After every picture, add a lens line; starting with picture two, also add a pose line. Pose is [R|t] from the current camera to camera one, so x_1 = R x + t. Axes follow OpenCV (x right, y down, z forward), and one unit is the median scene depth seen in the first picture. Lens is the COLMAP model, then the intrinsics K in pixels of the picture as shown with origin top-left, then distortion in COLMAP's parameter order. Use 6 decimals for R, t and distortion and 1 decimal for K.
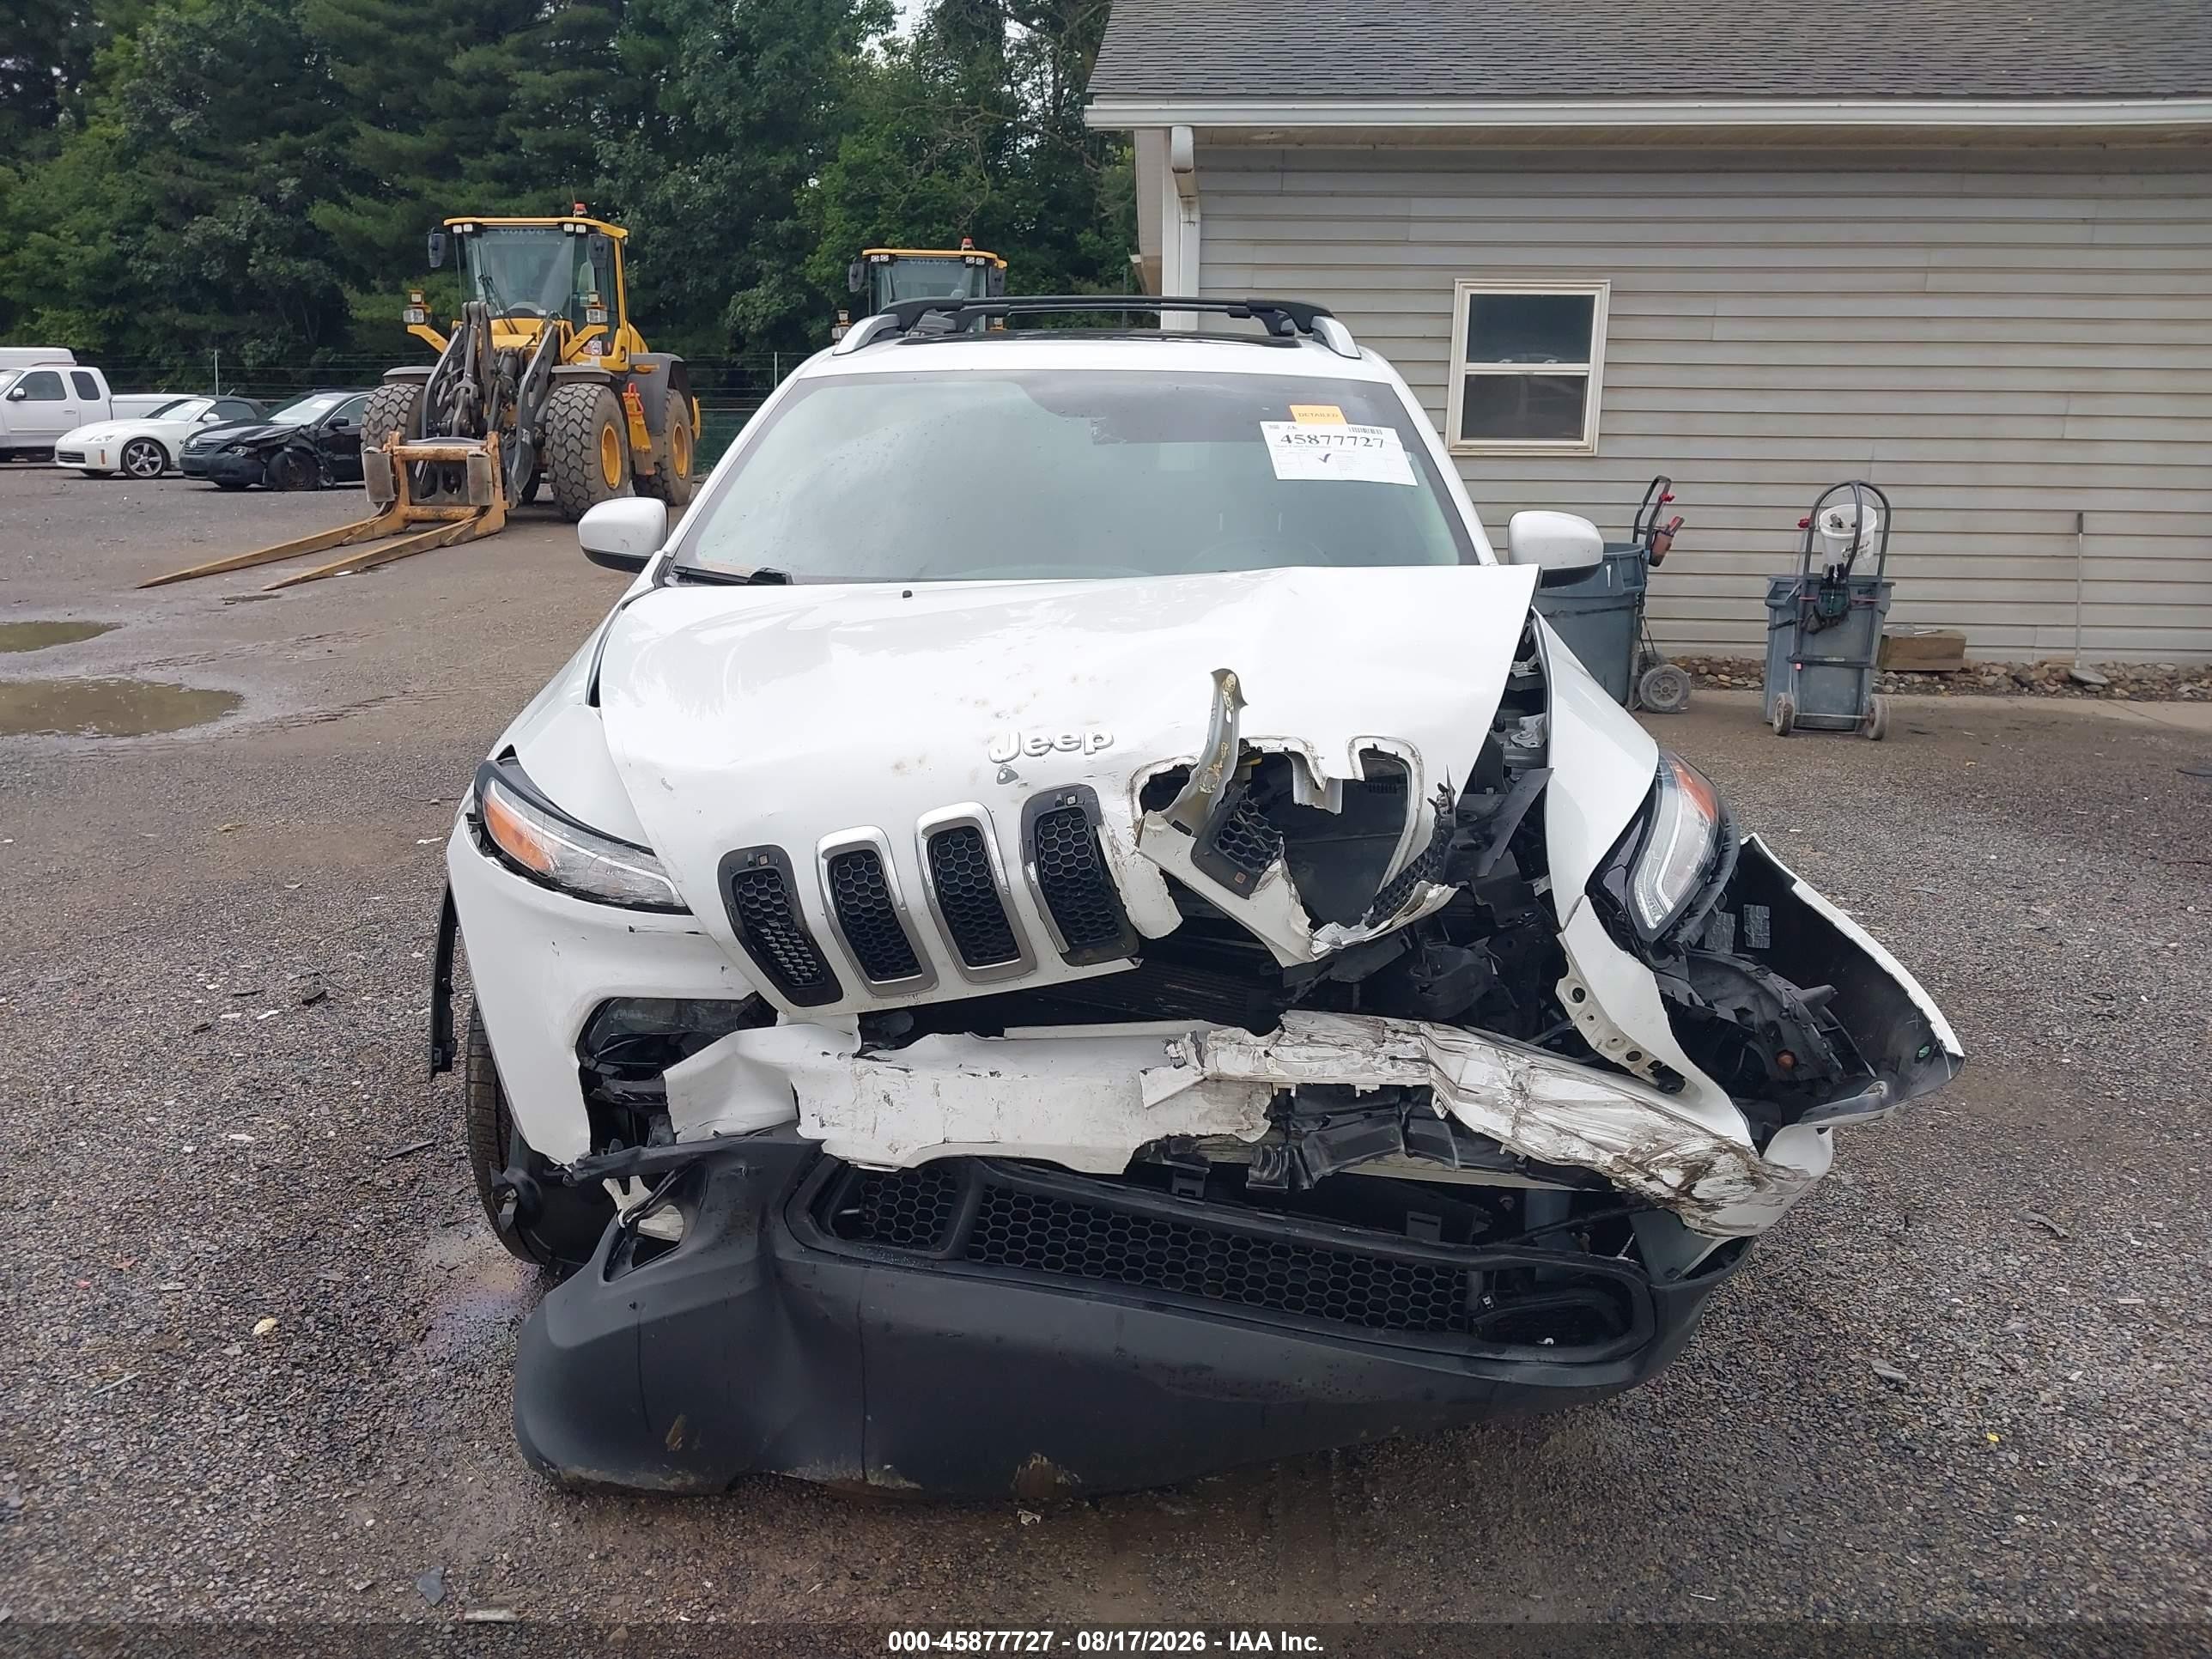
lens RADIAL K [[1682.5, 0, 1083.7], [0, 1682.5, 830.3], [0, 0, 1]] dist [0.012037, -0.008546]
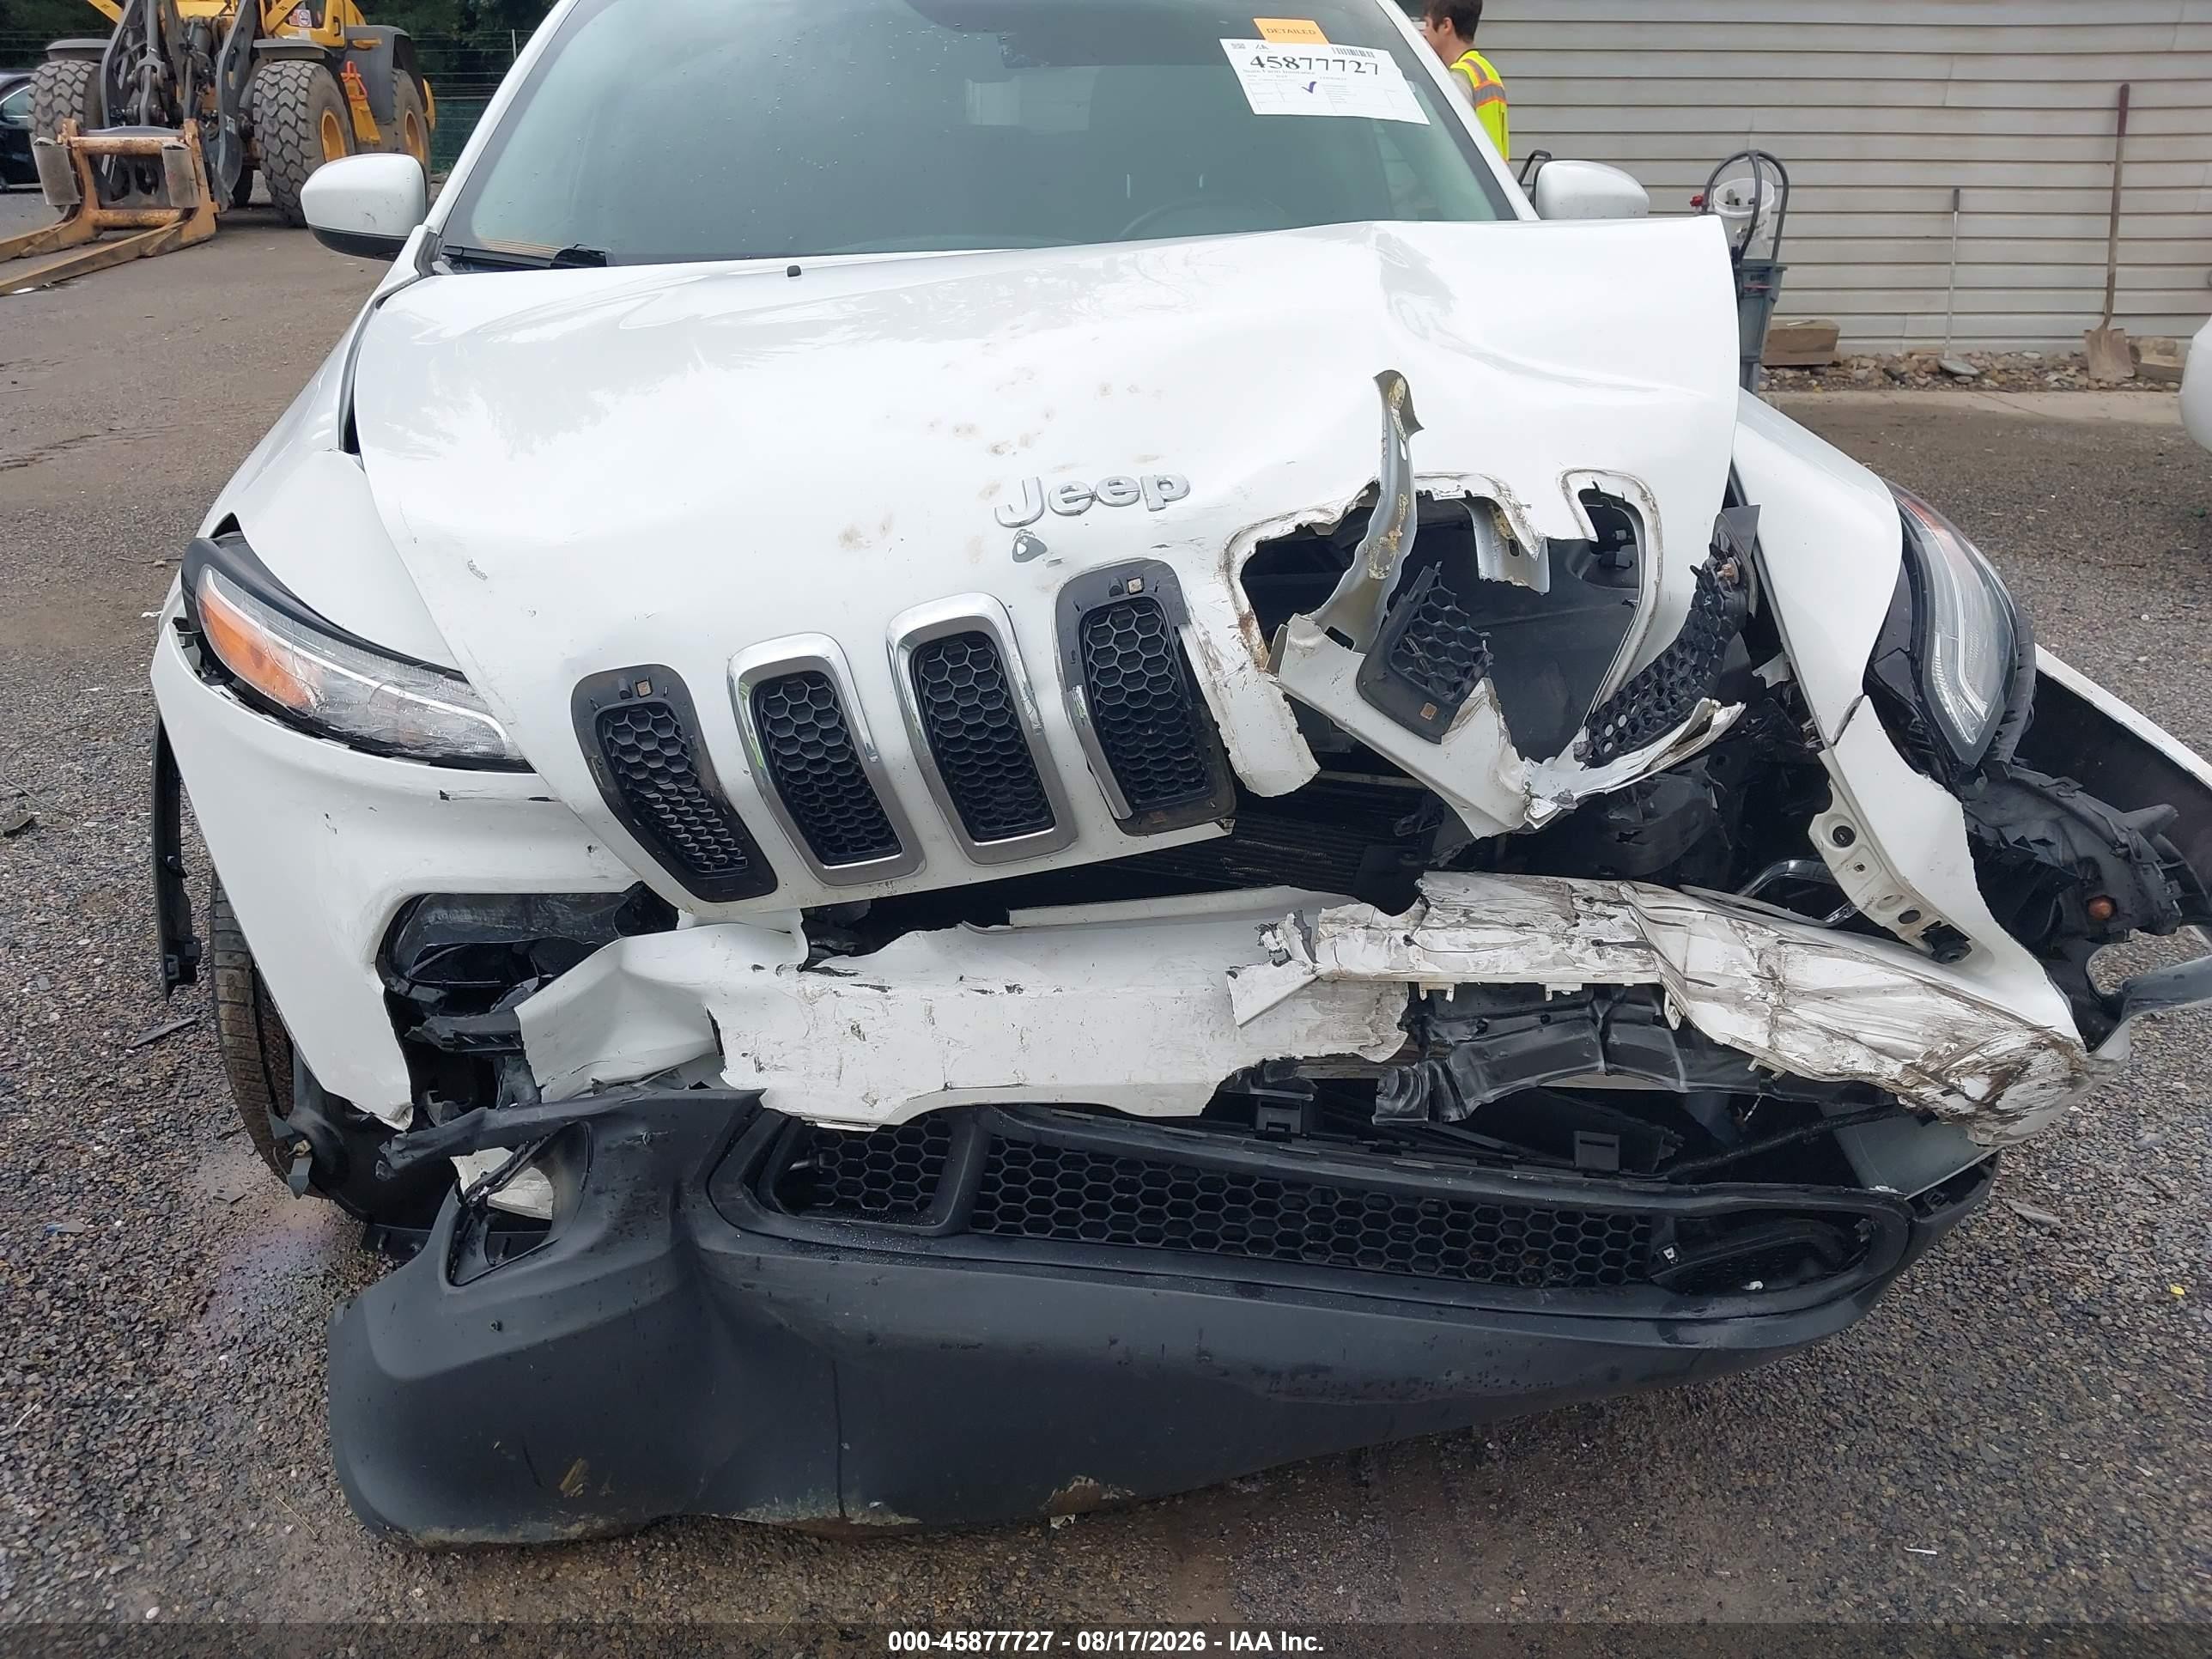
lens RADIAL K [[1712.9, 0, 1064.3], [0, 1712.9, 837.0], [0, 0, 1]] dist [-0.003210, 0.004858]
pose [[0.994256, -0.048161, 0.095583, -0.095444], [0.031857, 0.985729, 0.165296, -0.030014], [-0.102180, -0.161302, 0.981601, 0.323285]]
